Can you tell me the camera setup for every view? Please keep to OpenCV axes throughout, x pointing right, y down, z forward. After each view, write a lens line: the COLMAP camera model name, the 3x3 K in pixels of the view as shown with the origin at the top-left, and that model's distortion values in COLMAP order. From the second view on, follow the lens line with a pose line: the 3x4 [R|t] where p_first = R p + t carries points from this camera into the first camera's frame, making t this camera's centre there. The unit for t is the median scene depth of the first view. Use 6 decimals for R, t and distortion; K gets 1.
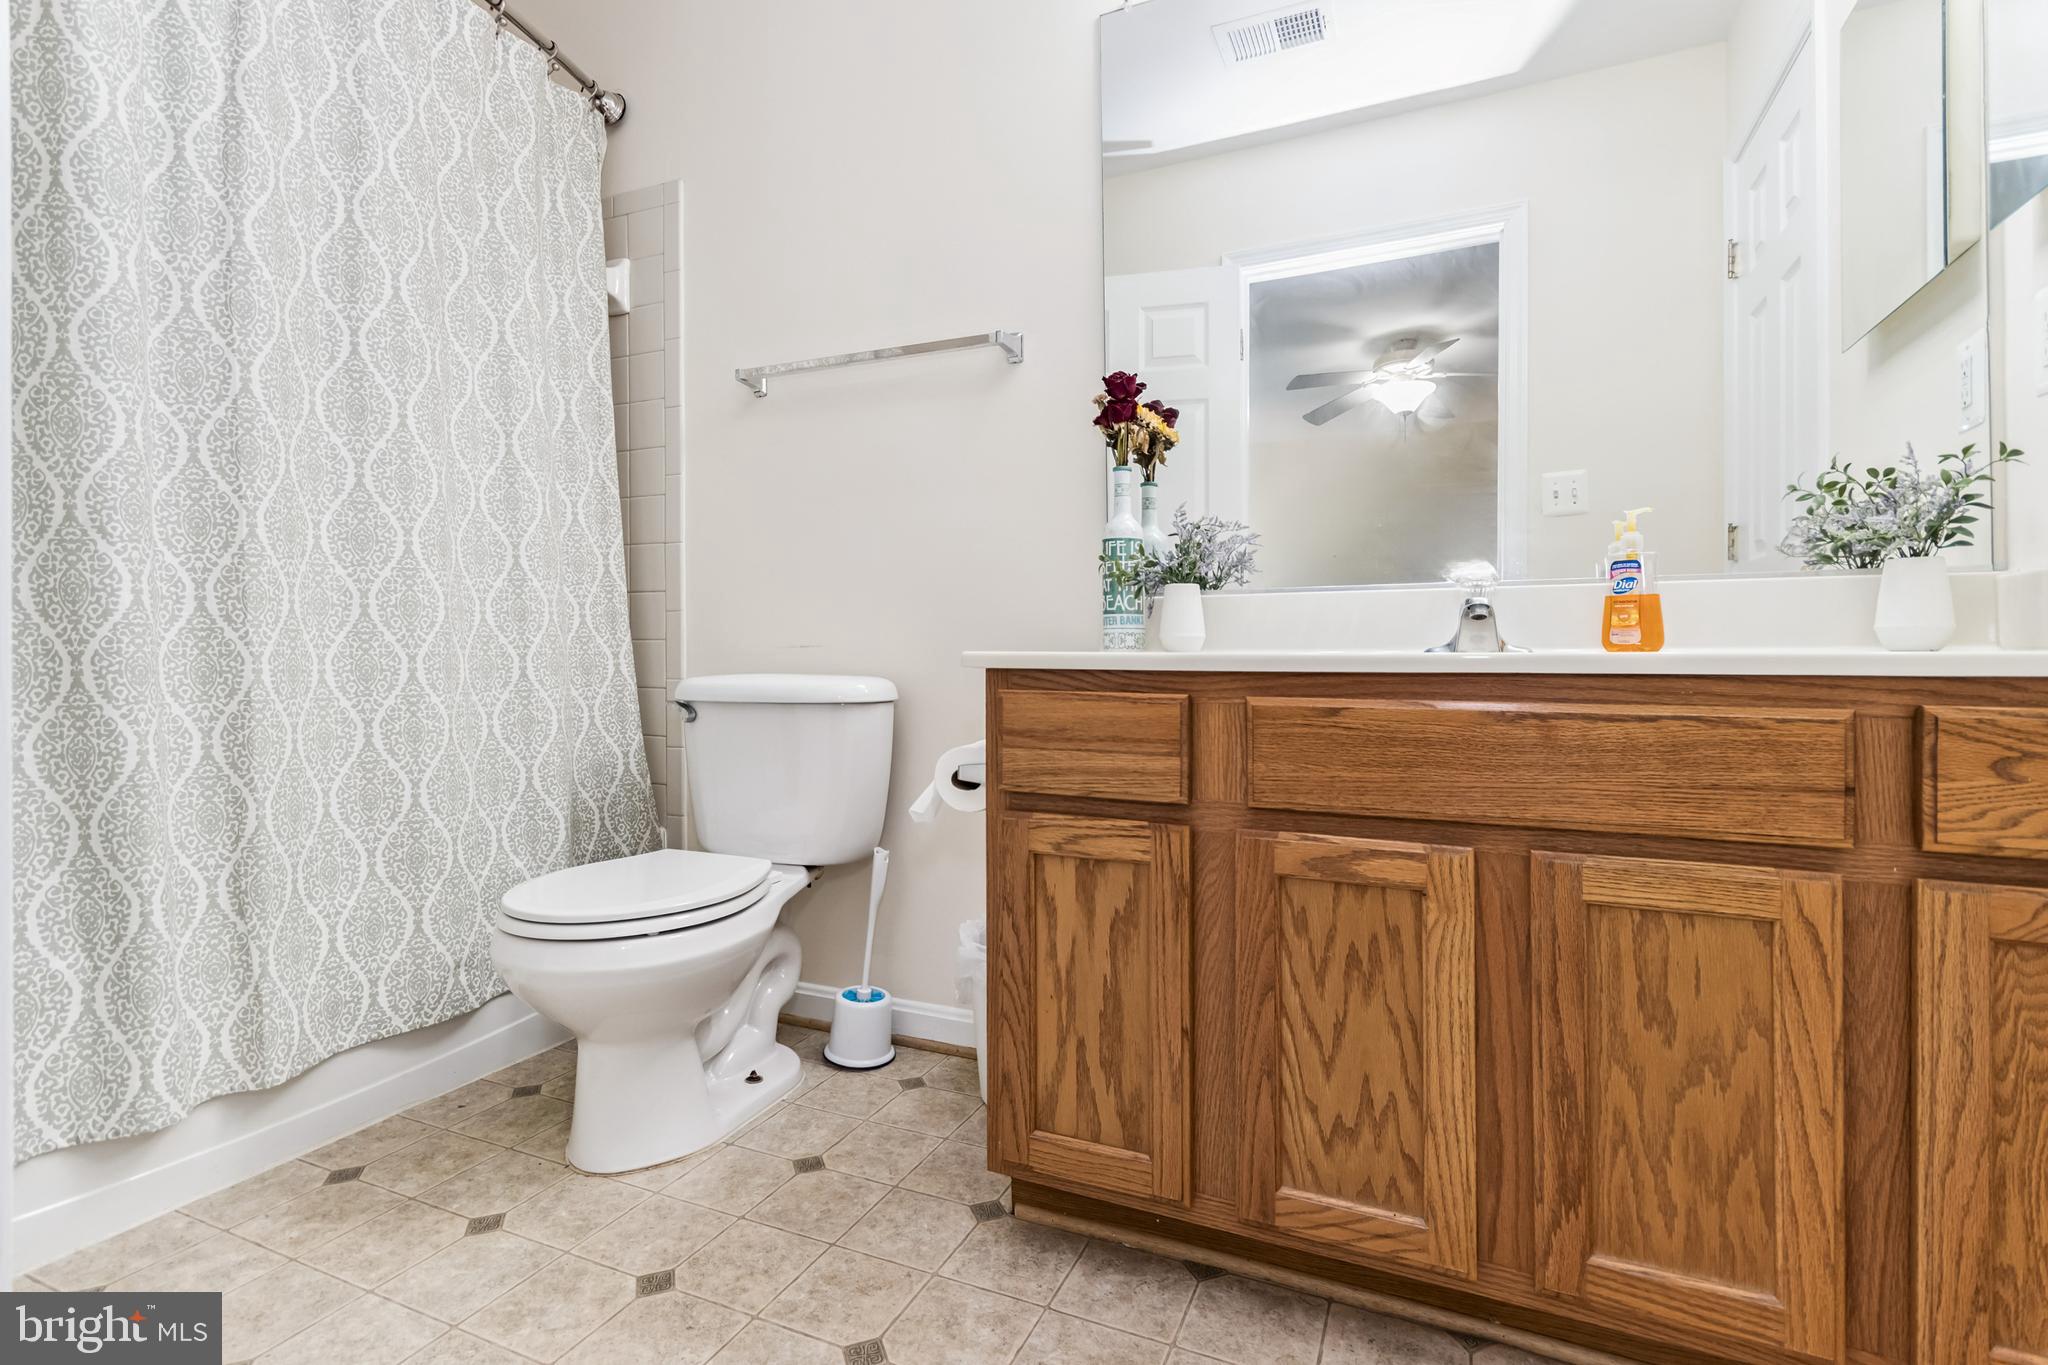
lens RADIAL K [[978.8, 0, 1010.0], [0, 978.8, 668.8], [0, 0, 1]] dist [0.000711, 0.000230]
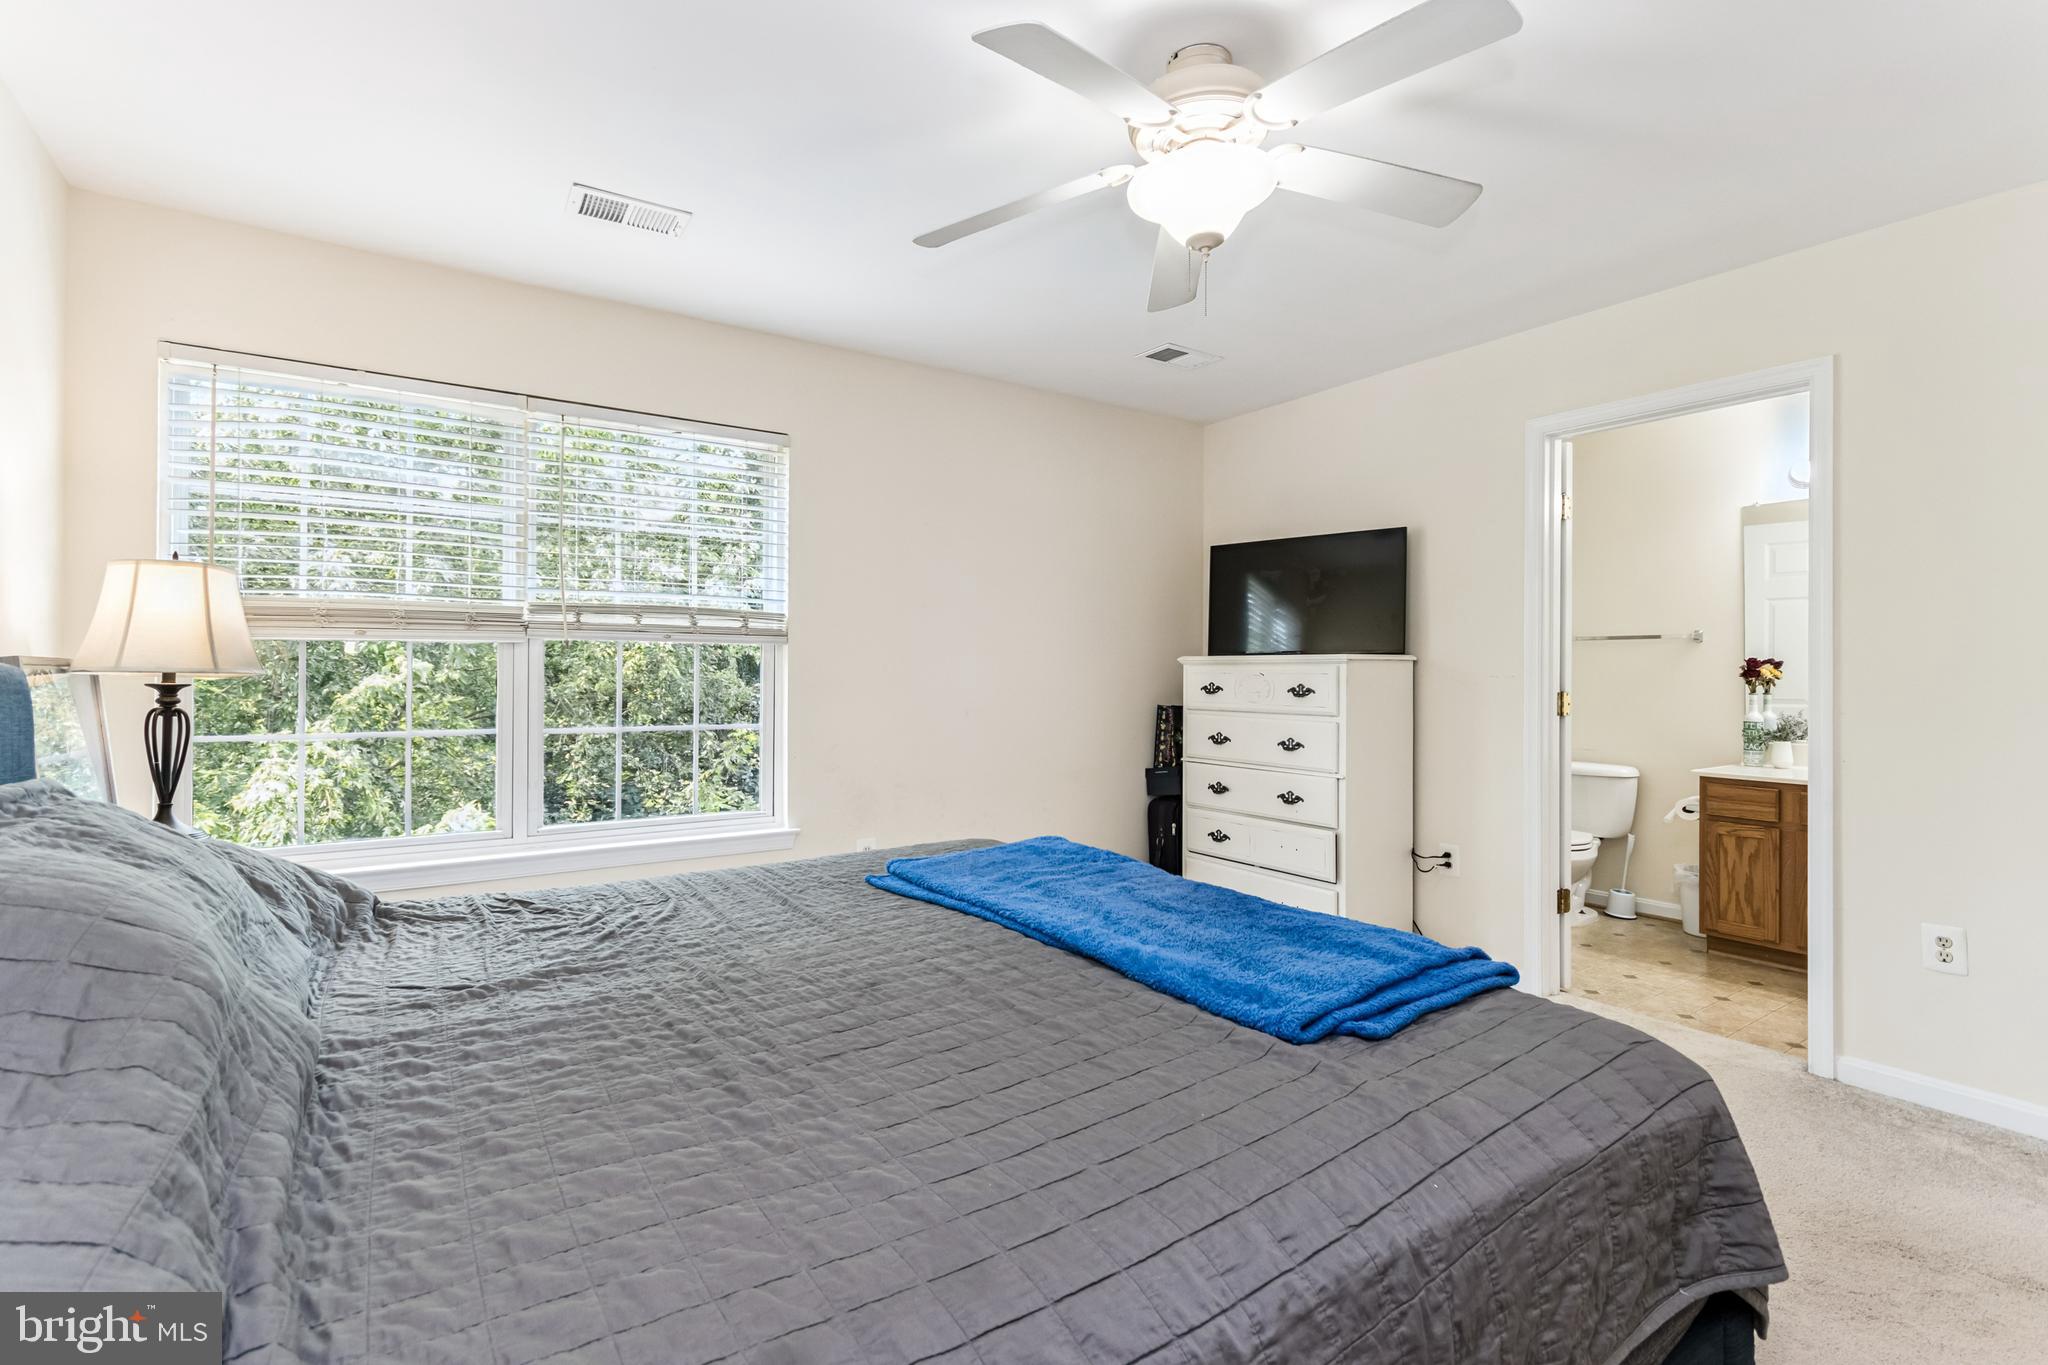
lens RADIAL K [[925.1, 0, 1024.0], [0, 925.1, 682.5], [0, 0, 1]] dist [0.002087, 0.000426]
pose [[0.851126, -0.000562, -0.524962, -0.324451], [0.001373, 0.999998, 0.001156, -0.322113], [0.524960, -0.001705, 0.851125, -2.834044]]
